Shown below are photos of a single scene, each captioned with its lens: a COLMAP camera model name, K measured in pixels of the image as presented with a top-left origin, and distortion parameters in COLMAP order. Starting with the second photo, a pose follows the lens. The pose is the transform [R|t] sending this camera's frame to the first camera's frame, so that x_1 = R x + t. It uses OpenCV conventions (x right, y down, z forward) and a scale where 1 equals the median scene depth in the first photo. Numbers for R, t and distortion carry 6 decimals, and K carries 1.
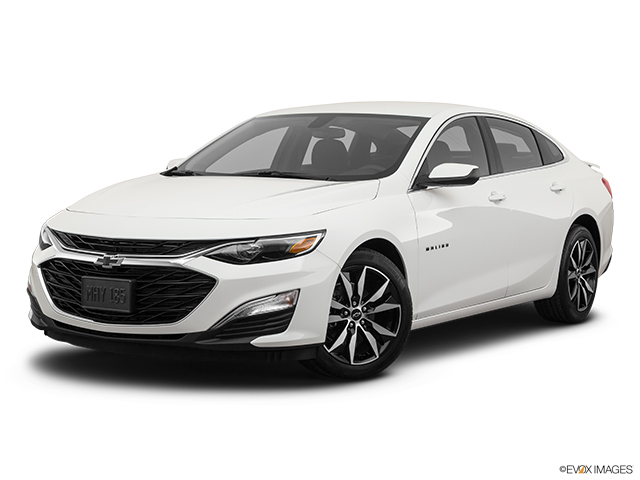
lens RADIAL K [[1270.6, 0, 322.2], [0, 1270.6, 242.0], [0, 0, 1]] dist [0.100500, 0.000000]
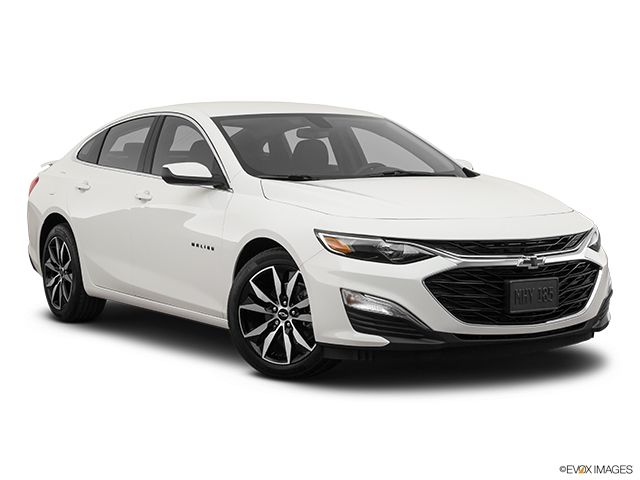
lens RADIAL K [[1249.6, 0, 319.7], [0, 1249.6, 239.6], [0, 0, 1]] dist [0.089809, 0.000000]
pose [[0.453400, -0.080216, 0.887690, -1.065161], [0.079404, 0.995617, 0.049412, -0.061389], [-0.887763, 0.048083, 0.457782, 0.665857]]
